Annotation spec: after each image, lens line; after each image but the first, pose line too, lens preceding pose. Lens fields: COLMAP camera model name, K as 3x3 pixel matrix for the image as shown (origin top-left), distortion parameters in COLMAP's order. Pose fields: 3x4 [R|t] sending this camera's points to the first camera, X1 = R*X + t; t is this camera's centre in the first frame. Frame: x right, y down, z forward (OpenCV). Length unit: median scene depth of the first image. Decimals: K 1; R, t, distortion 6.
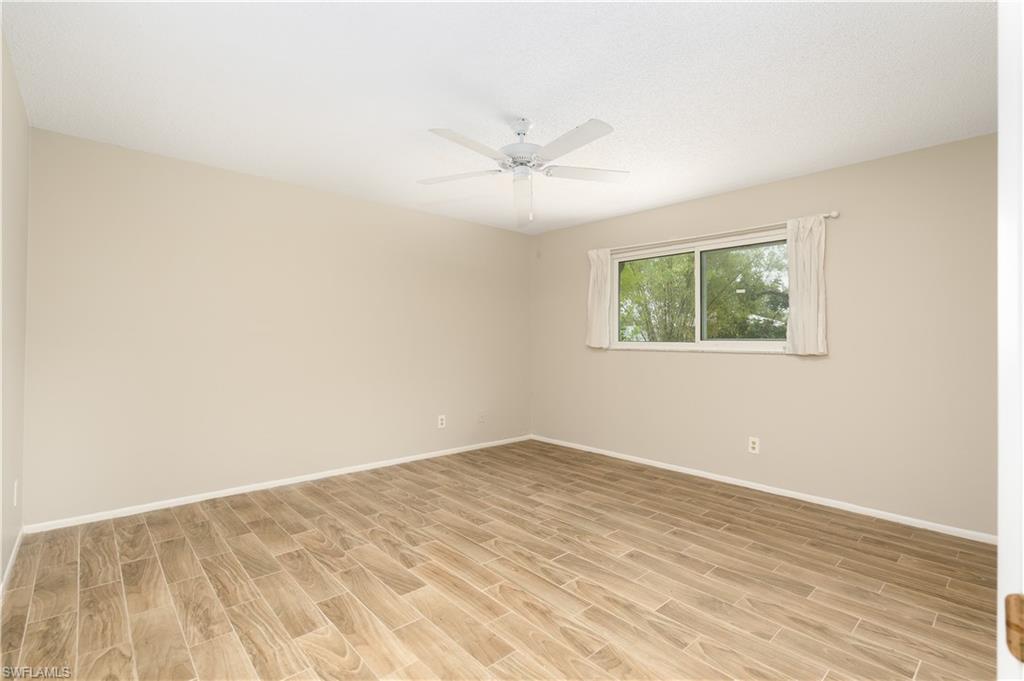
lens RADIAL K [[469.7, 0, 513.4], [0, 469.7, 339.4], [0, 0, 1]] dist [-0.007777, 0.001643]
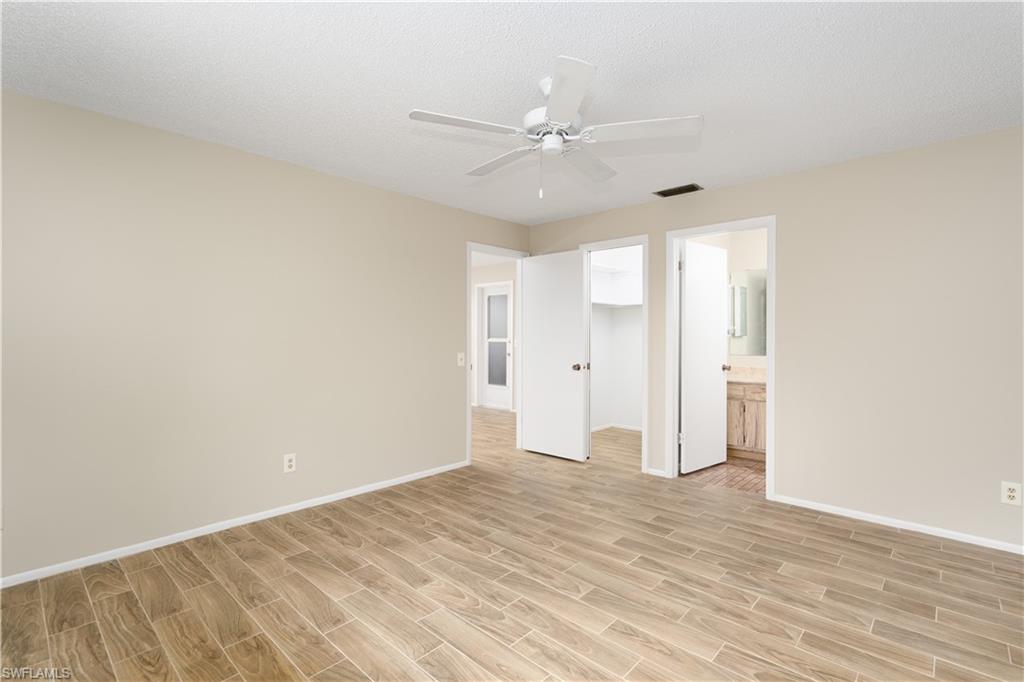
lens RADIAL K [[469.7, 0, 513.2], [0, 469.7, 339.1], [0, 0, 1]] dist [-0.007777, 0.001643]
pose [[-0.996374, -0.009752, -0.084519, 0.163976], [-0.009928, 0.999949, 0.001661, -0.016341], [0.084498, 0.002495, -0.996420, 1.948617]]
